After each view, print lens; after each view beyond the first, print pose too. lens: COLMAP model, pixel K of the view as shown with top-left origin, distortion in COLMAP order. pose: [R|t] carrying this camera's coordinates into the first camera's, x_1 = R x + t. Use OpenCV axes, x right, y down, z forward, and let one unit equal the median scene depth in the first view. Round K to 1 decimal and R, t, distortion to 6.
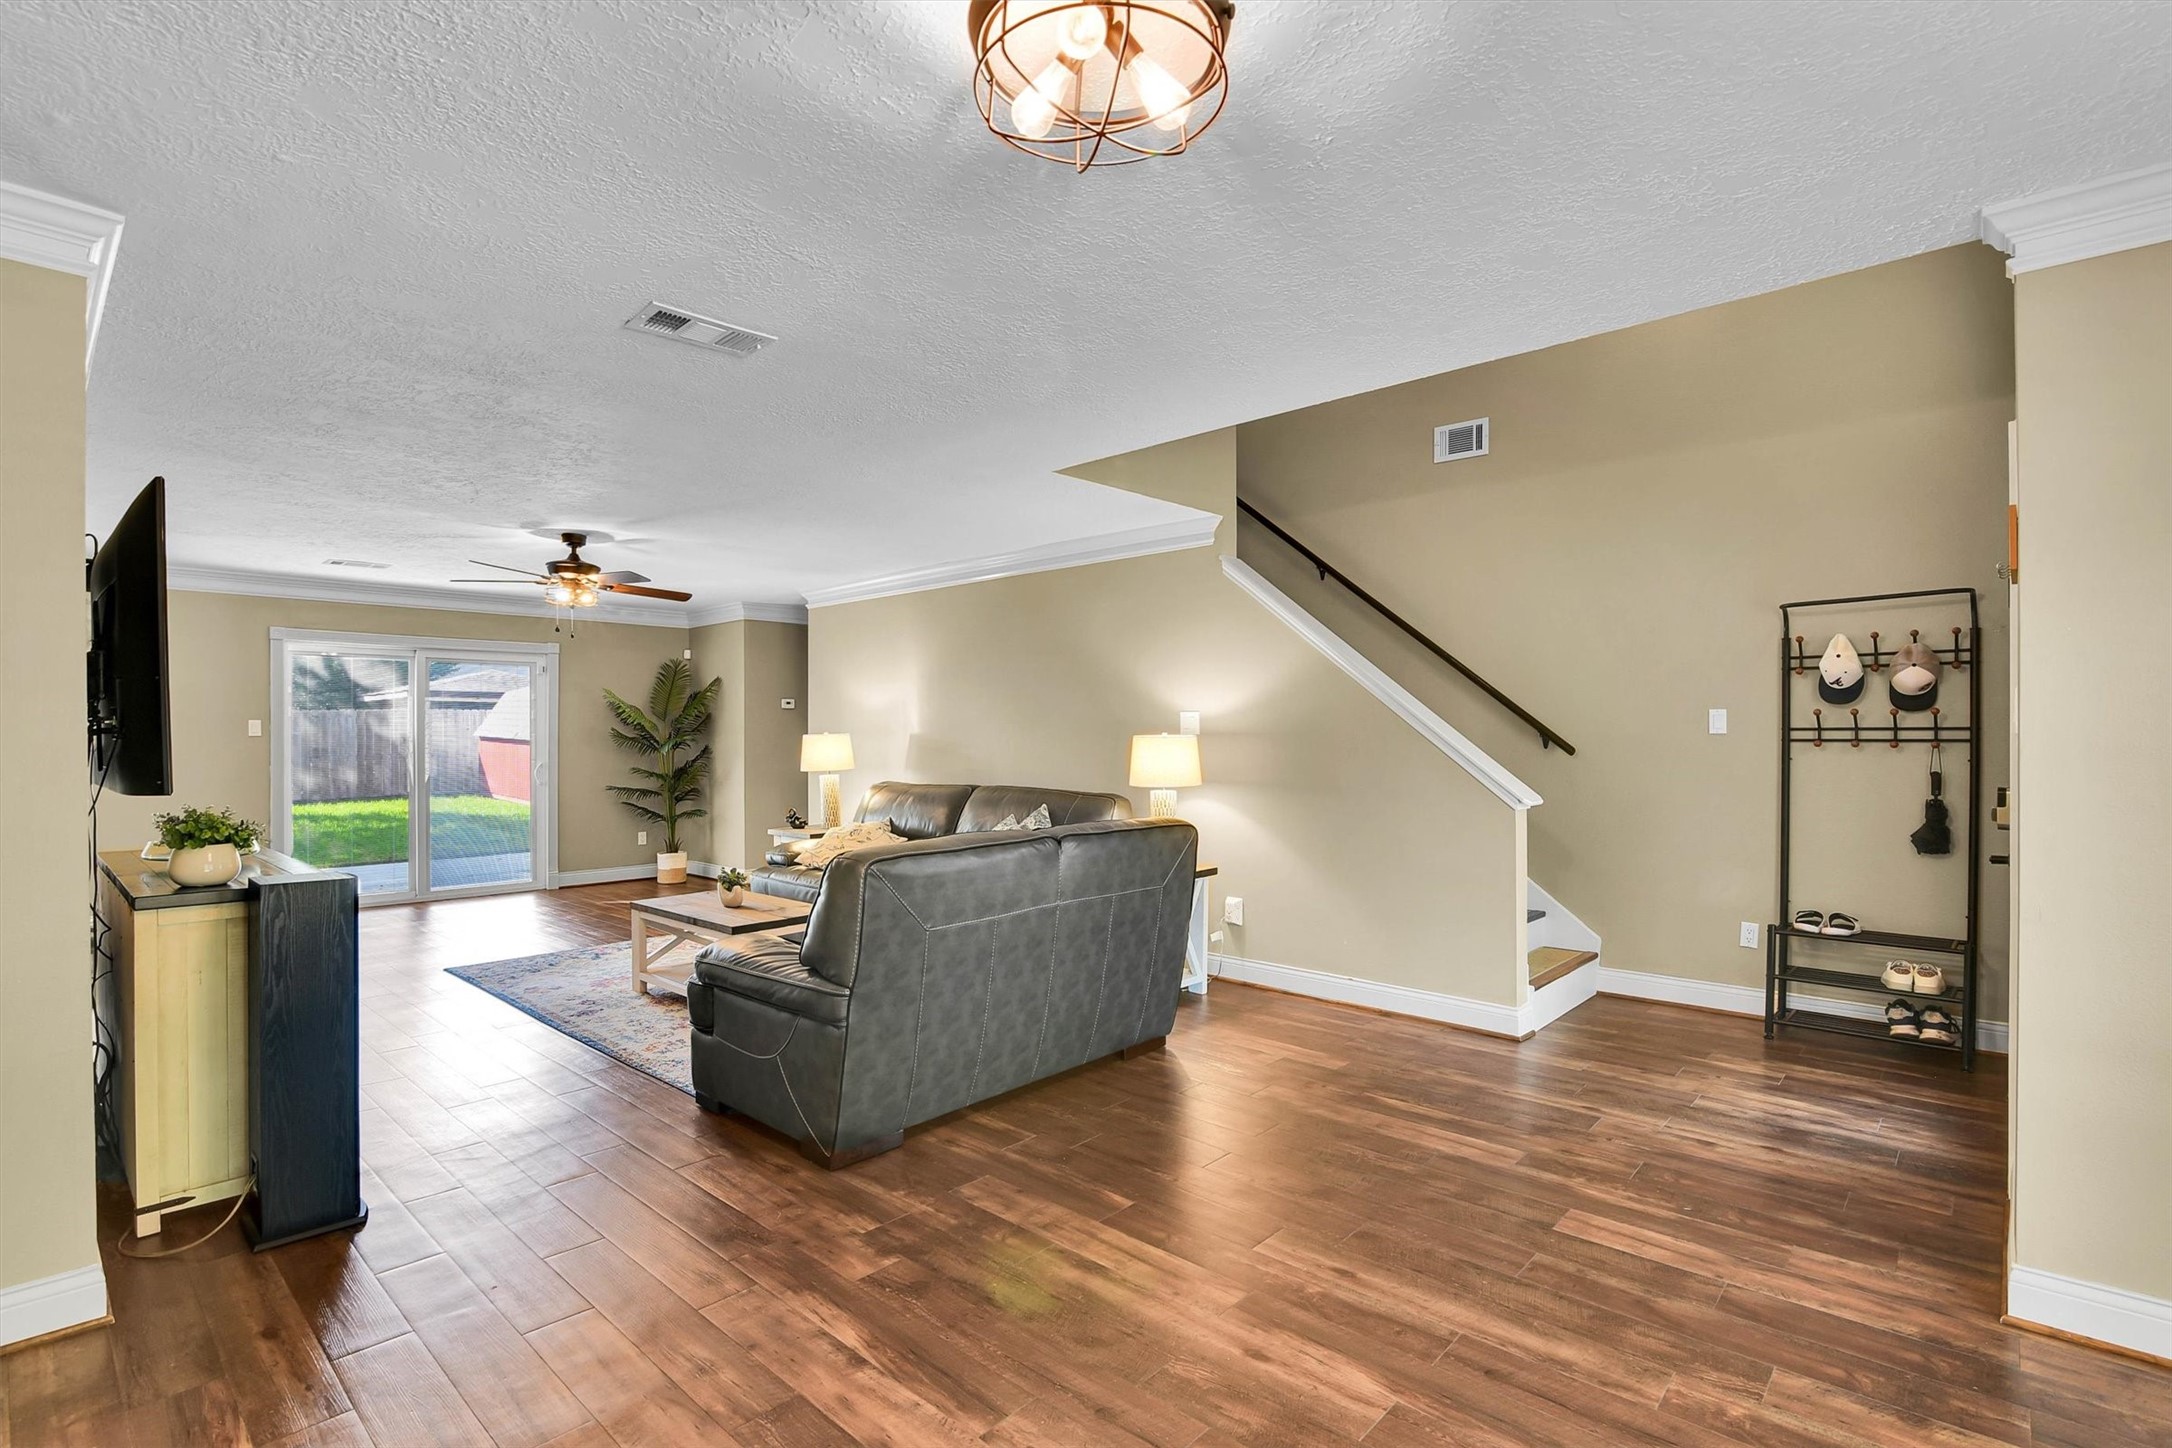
lens RADIAL K [[1001.5, 0, 1089.5], [0, 1001.5, 731.4], [0, 0, 1]] dist [-0.014692, -0.000480]
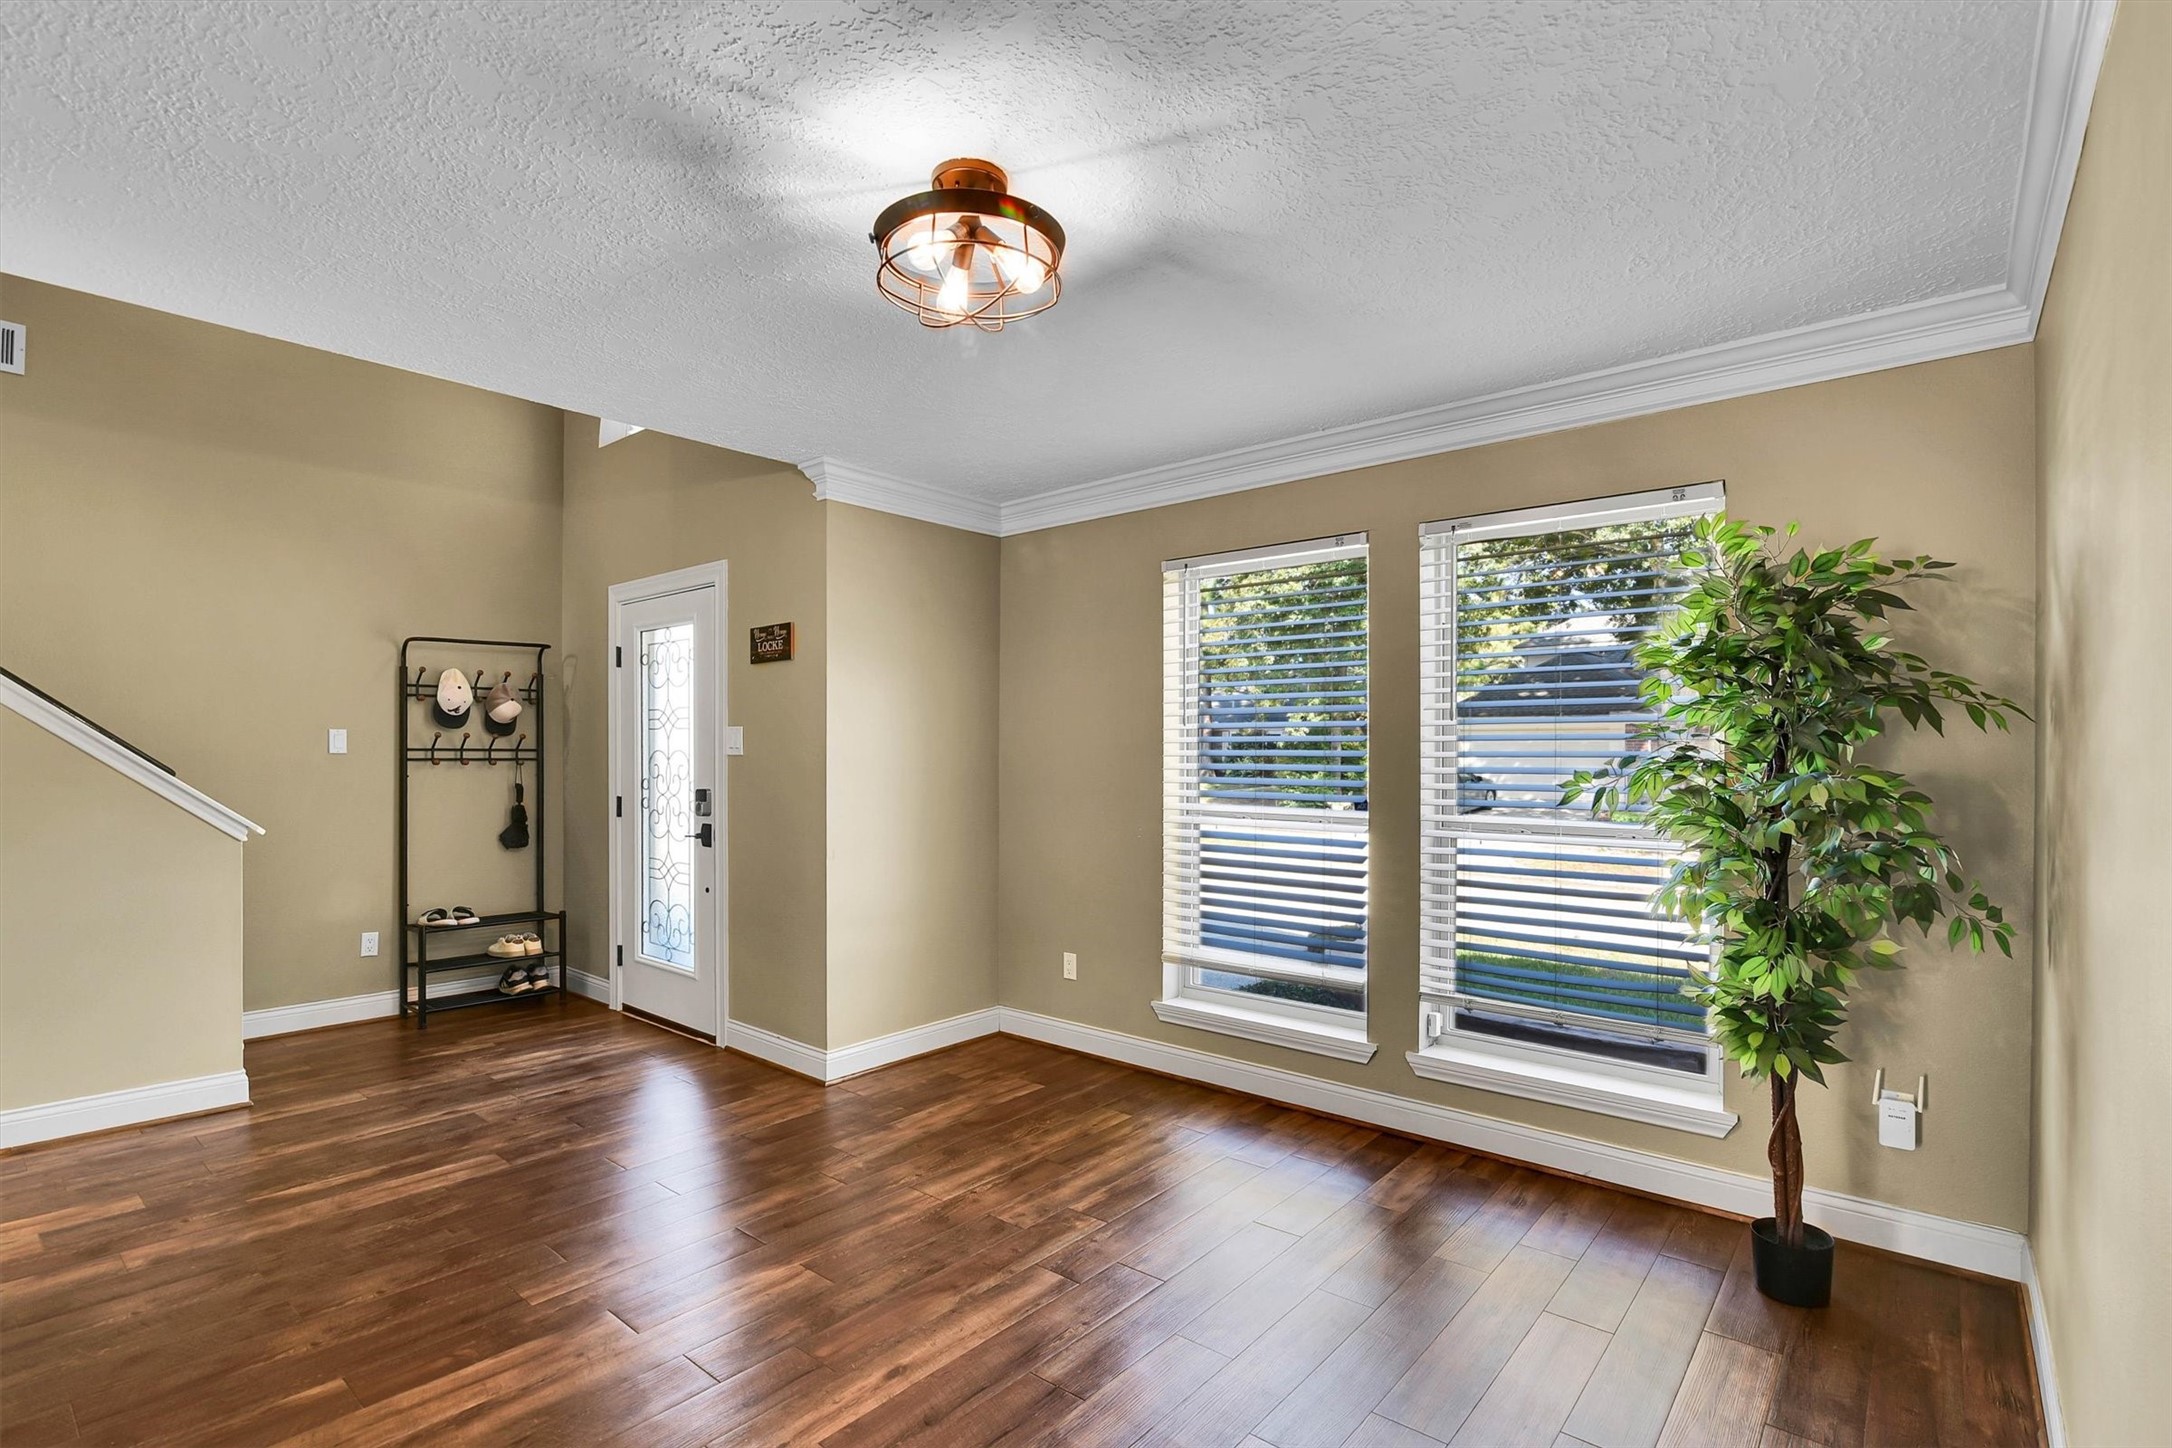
lens RADIAL K [[1001.5, 0, 1092.8], [0, 1001.5, 742.2], [0, 0, 1]] dist [-0.014692, -0.000480]
pose [[-0.030330, 0.014189, 0.999439, -0.464710], [-0.005919, 0.999879, -0.014375, 0.001146], [-0.999522, -0.006351, -0.030242, 0.297668]]
